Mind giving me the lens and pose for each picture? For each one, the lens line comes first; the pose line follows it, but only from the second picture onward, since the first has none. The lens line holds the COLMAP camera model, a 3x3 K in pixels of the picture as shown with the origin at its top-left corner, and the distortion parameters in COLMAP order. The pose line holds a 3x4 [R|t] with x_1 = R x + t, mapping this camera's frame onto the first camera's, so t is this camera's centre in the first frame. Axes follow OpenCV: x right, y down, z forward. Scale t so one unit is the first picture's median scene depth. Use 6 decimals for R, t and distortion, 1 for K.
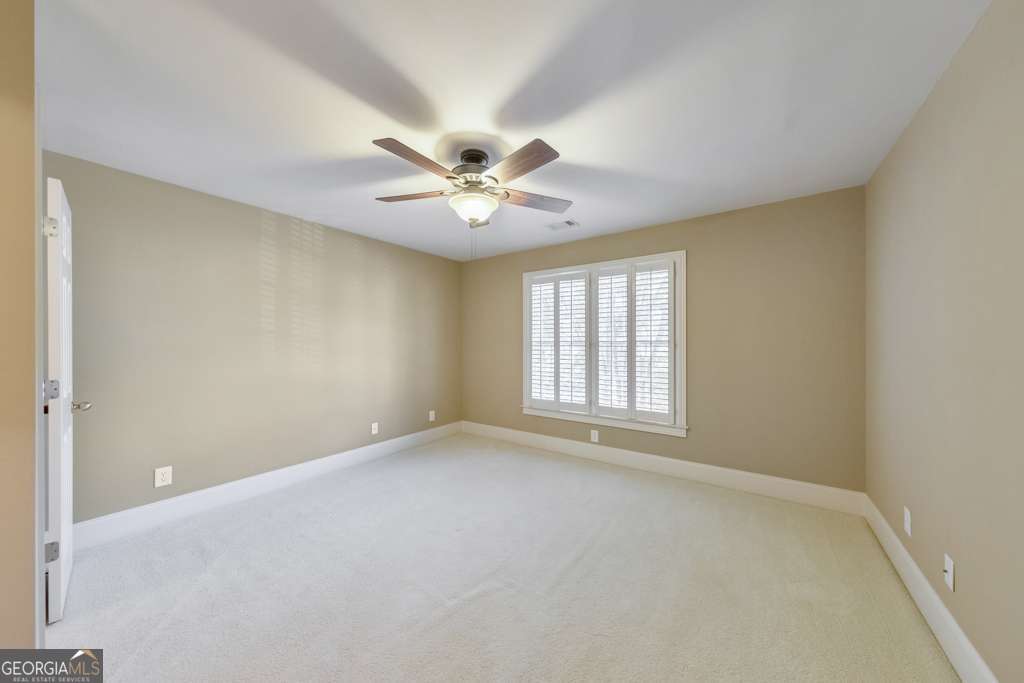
lens RADIAL K [[340.5, 0, 512.0], [0, 340.5, 341.5], [0, 0, 1]] dist [-0.000013, 0.000000]
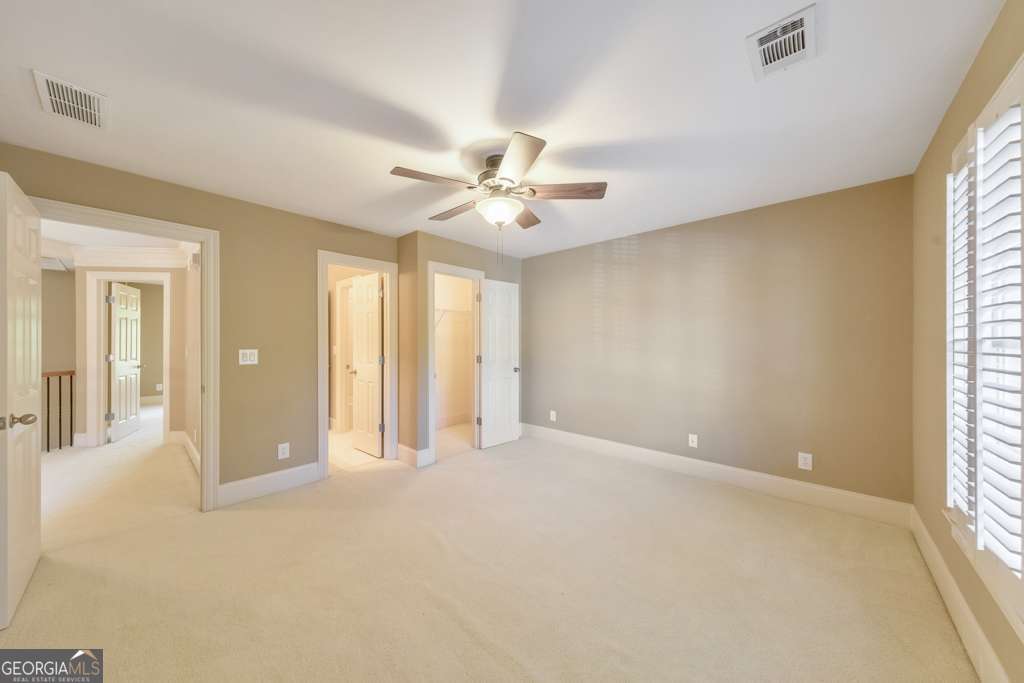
lens RADIAL K [[340.5, 0, 512.0], [0, 340.5, 341.5], [0, 0, 1]] dist [-0.000013, 0.000000]
pose [[-0.112764, 0.007843, -0.993591, 0.567029], [0.008079, 0.999943, 0.006976, -0.009273], [0.993589, -0.007241, -0.112821, 0.710947]]
